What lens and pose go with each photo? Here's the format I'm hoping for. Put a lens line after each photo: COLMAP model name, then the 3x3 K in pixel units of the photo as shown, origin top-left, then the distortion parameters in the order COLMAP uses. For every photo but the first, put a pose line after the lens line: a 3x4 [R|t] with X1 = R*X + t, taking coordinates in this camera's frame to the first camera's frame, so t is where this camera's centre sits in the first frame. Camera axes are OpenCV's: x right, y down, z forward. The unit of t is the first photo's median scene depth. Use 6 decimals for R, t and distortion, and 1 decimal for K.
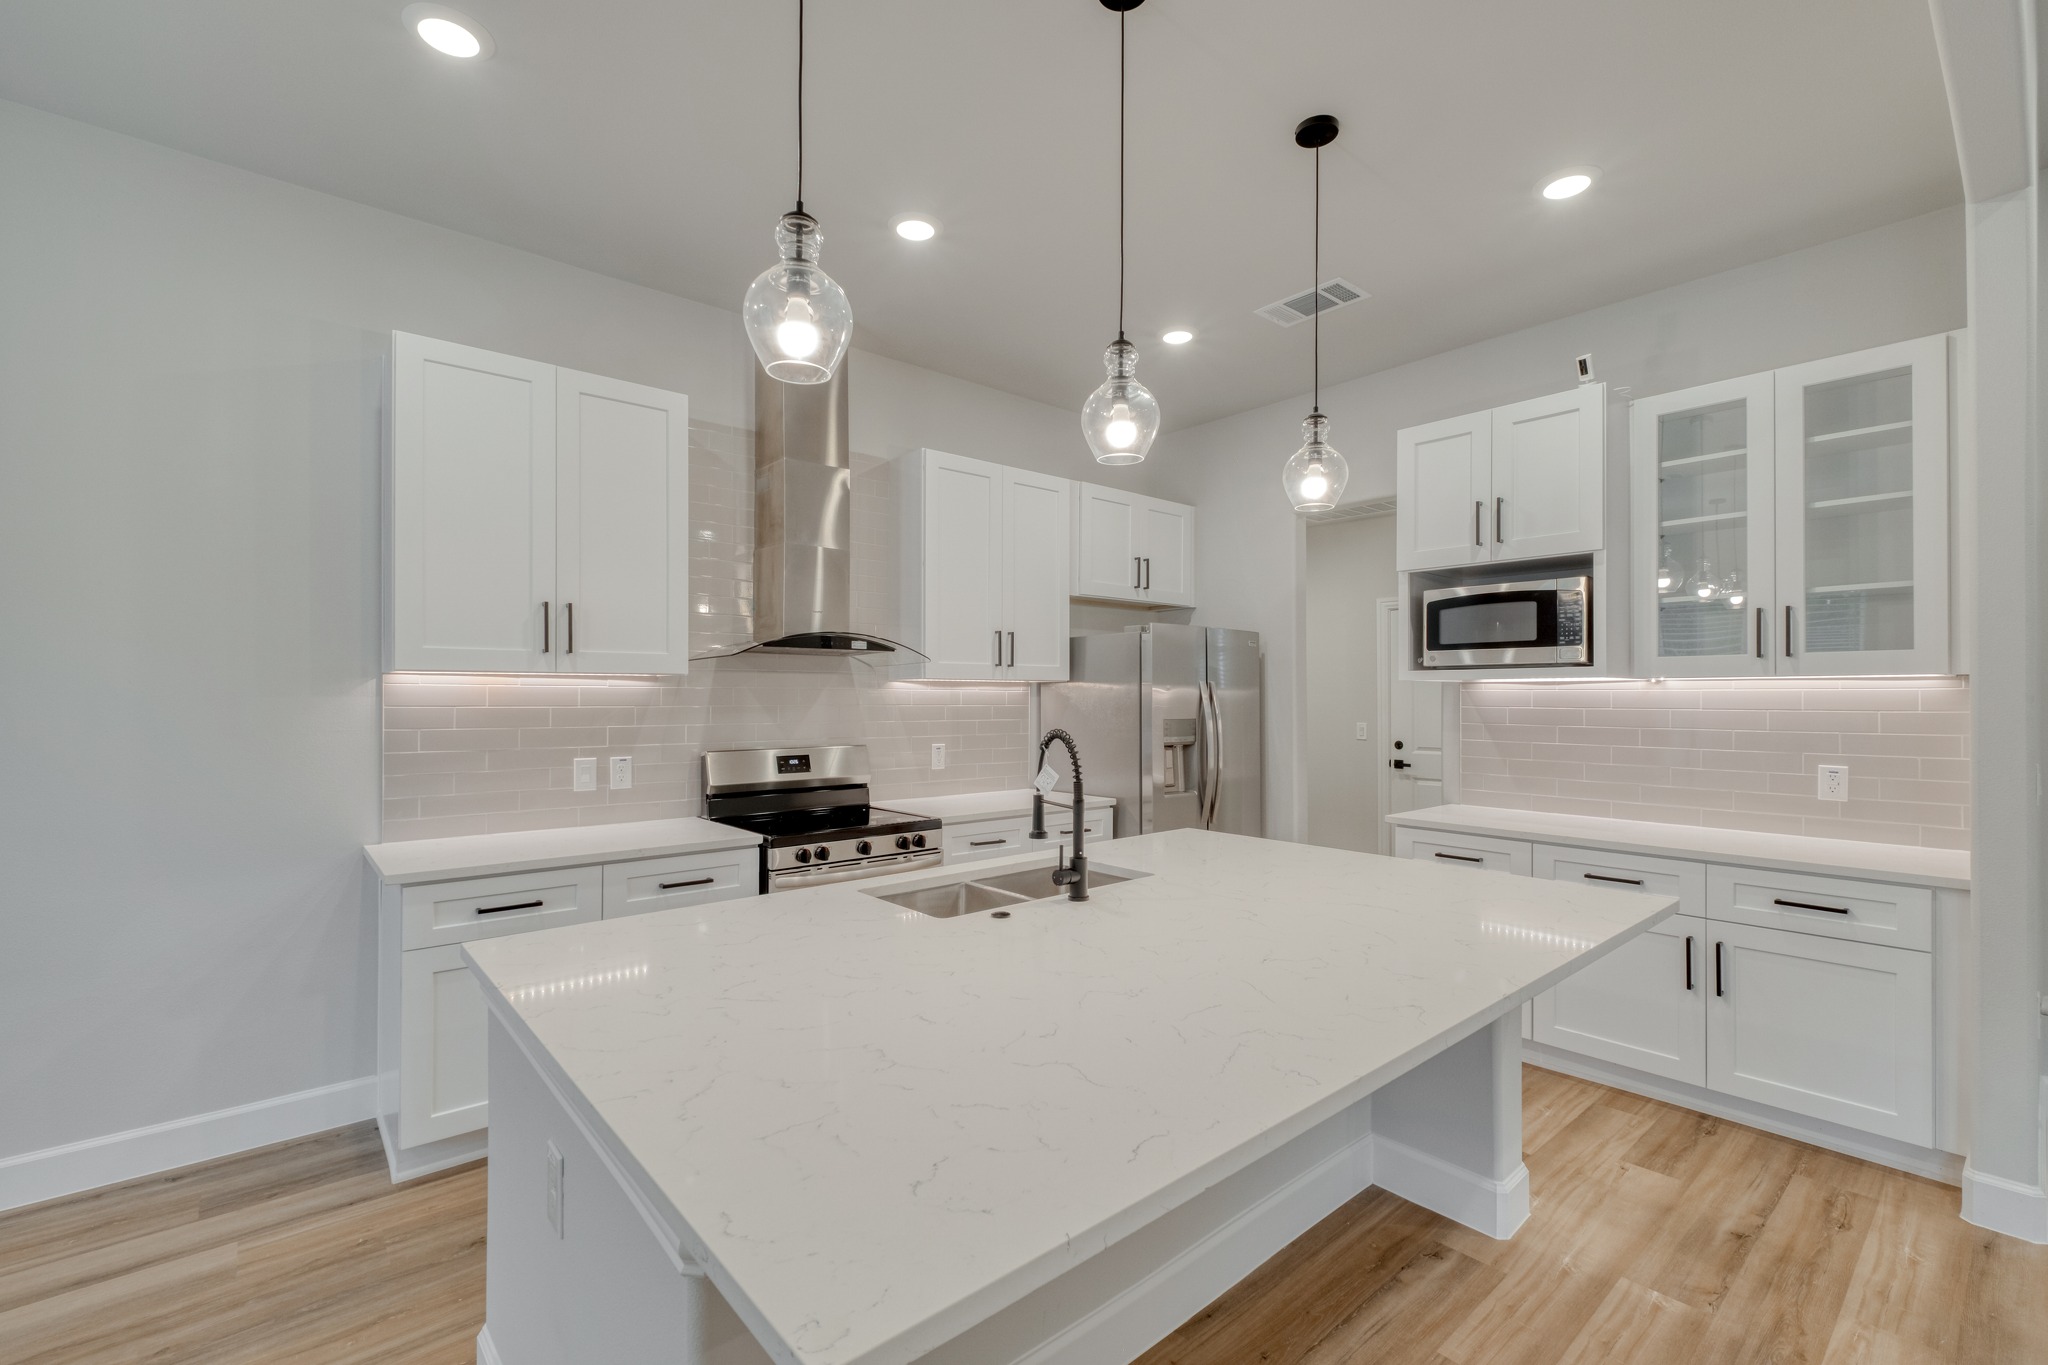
lens RADIAL K [[883.8, 0, 1020.2], [0, 883.8, 689.8], [0, 0, 1]] dist [0.006847, -0.003928]
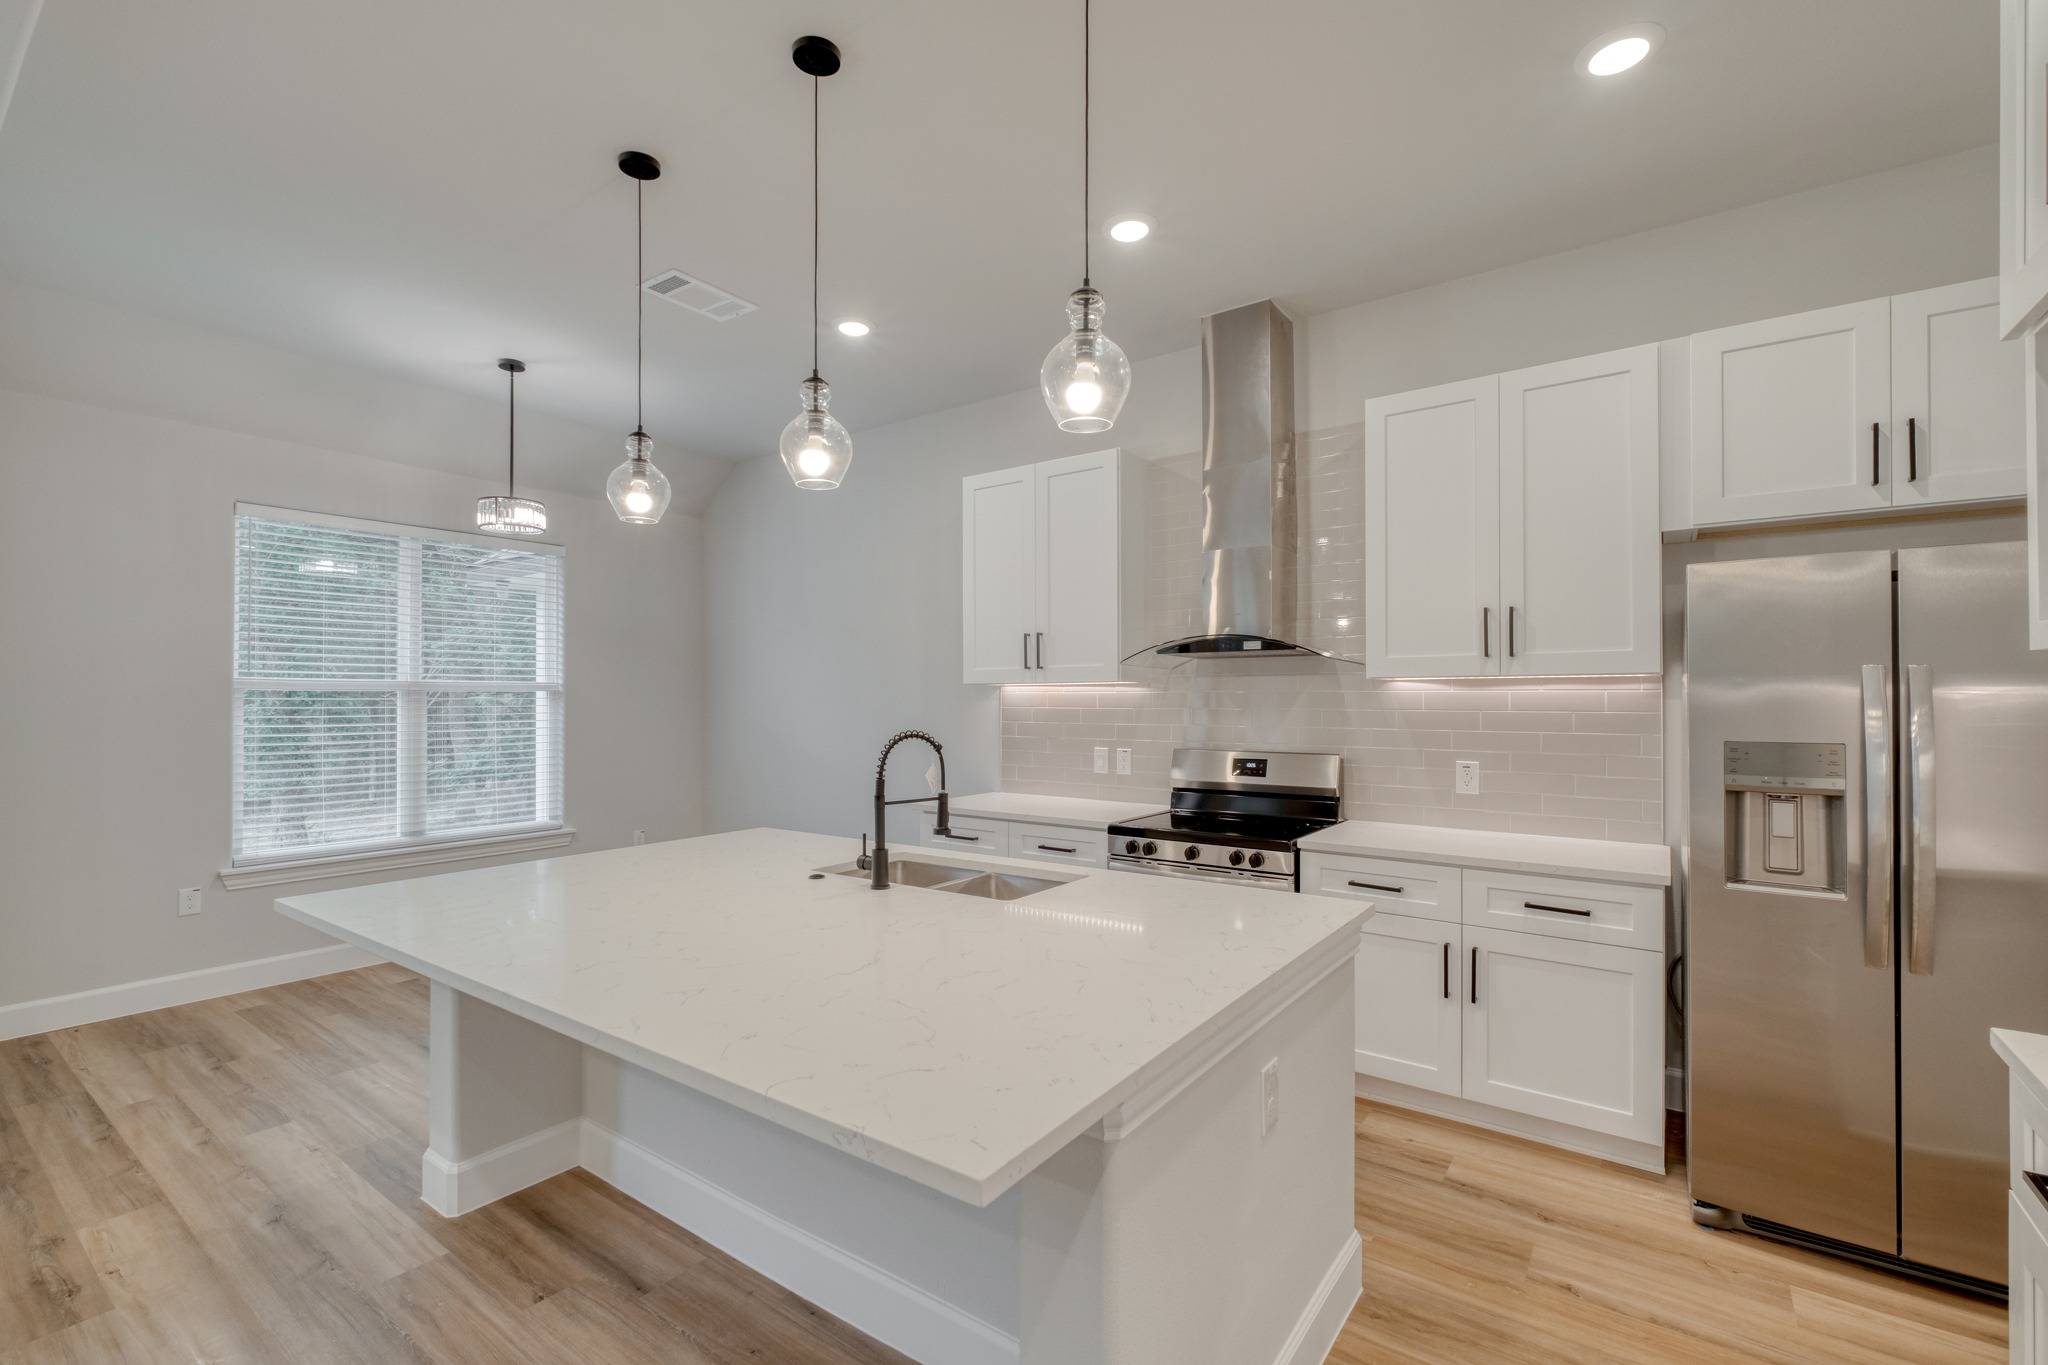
lens RADIAL K [[883.8, 0, 1031.1], [0, 883.8, 696.3], [0, 0, 1]] dist [0.006847, -0.003928]
pose [[0.236329, -0.004102, -0.971664, 0.753411], [0.010526, 0.999943, -0.001662, 0.003427], [0.971616, -0.009835, 0.236359, 0.604127]]
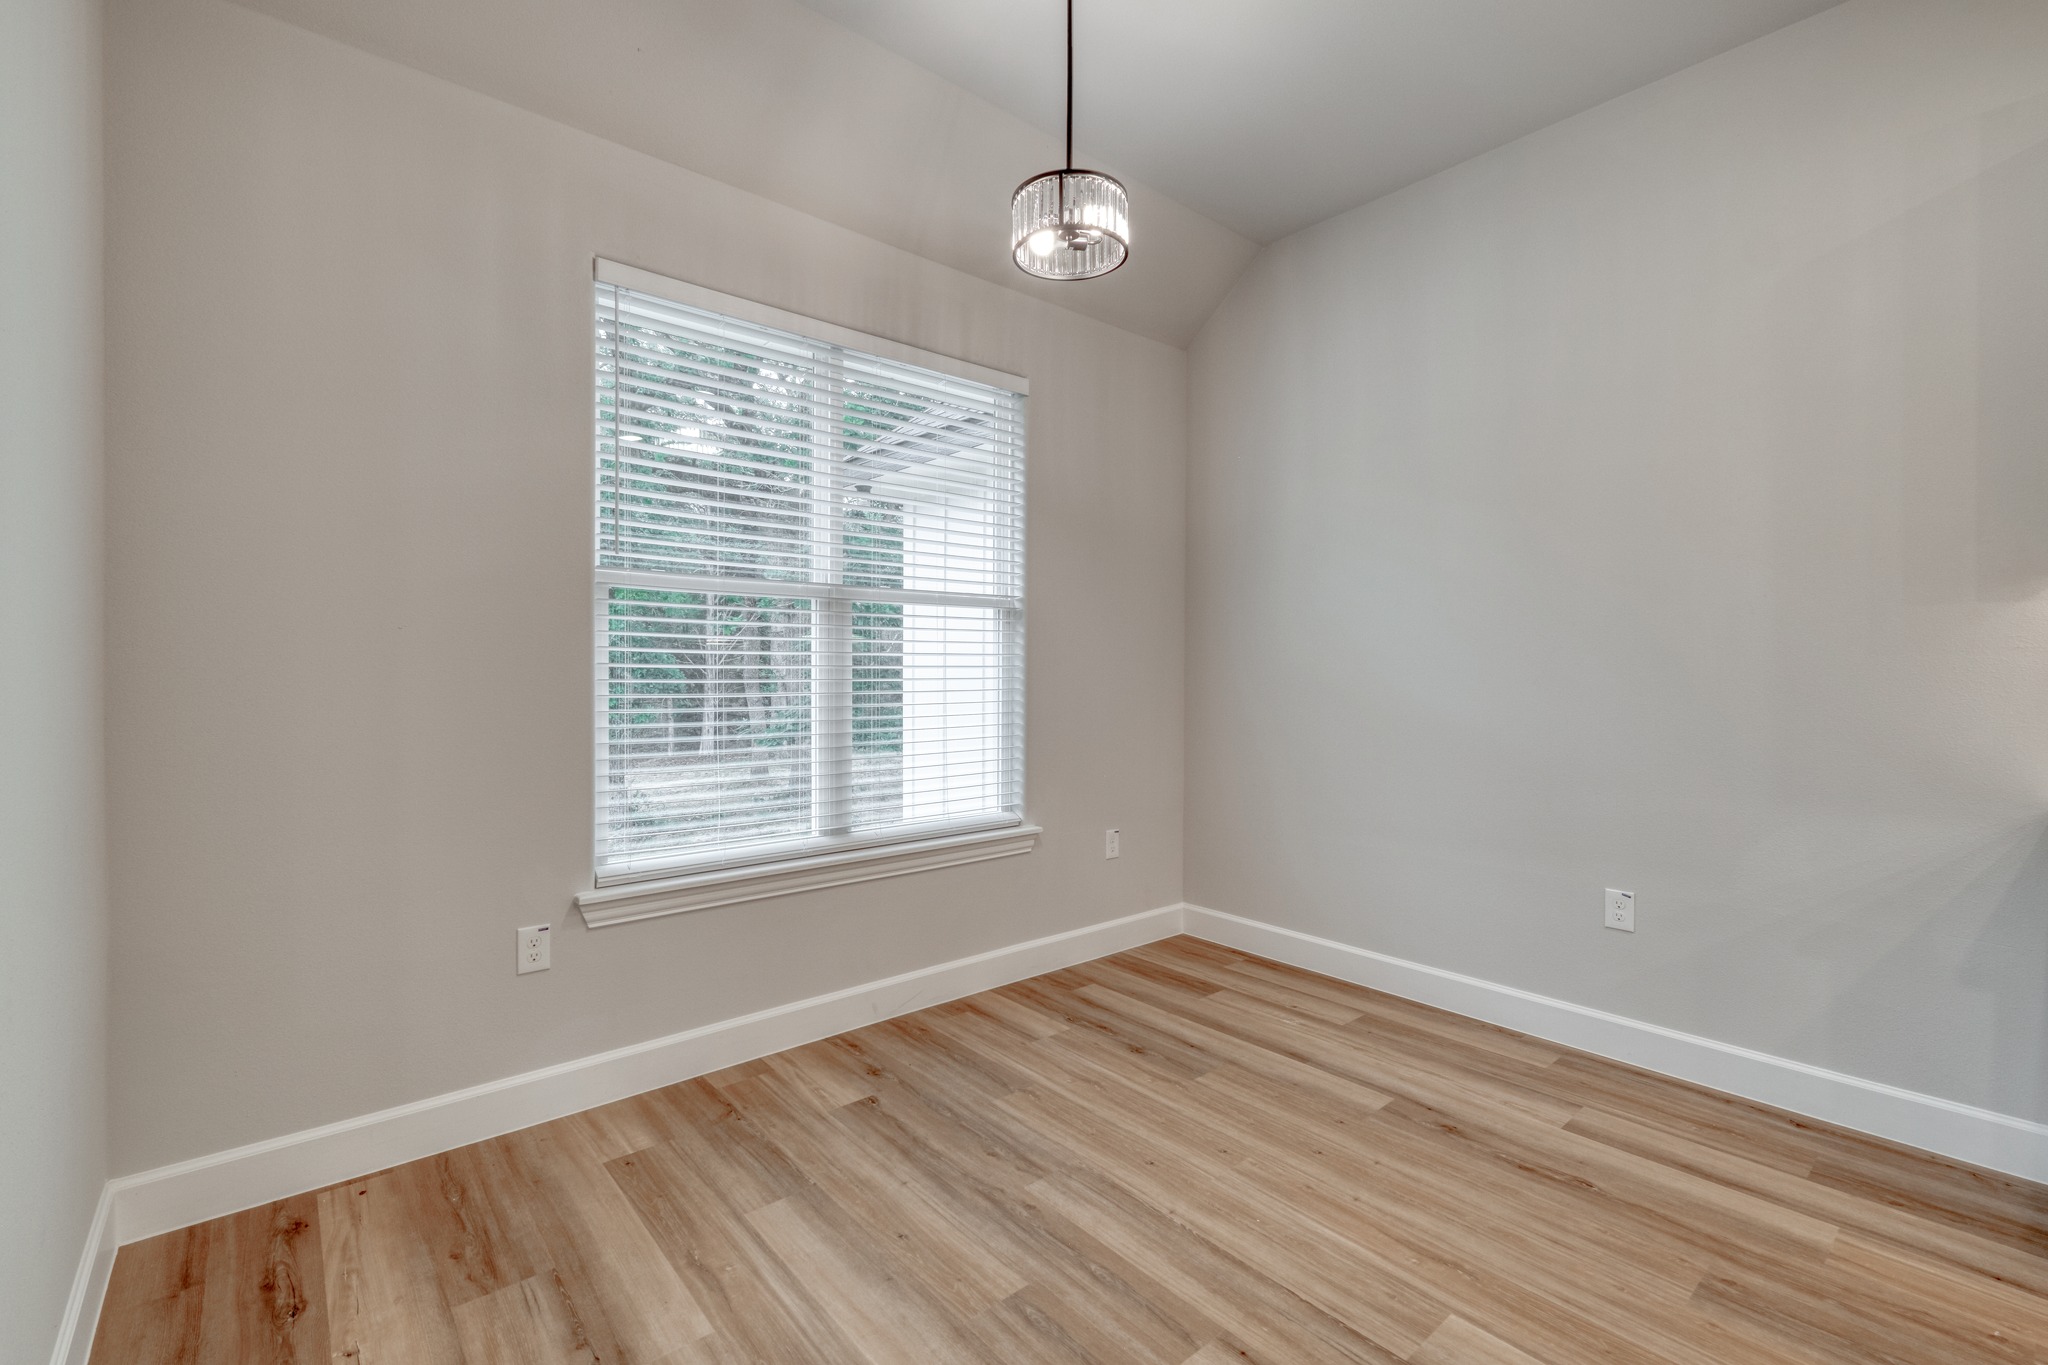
lens RADIAL K [[883.8, 0, 1028.2], [0, 883.8, 681.7], [0, 0, 1]] dist [0.006847, -0.003928]
pose [[0.003182, 0.013464, -0.999904, -0.023712], [0.003286, 0.999904, 0.013475, 0.054490], [0.999990, -0.003328, 0.003138, 0.144919]]
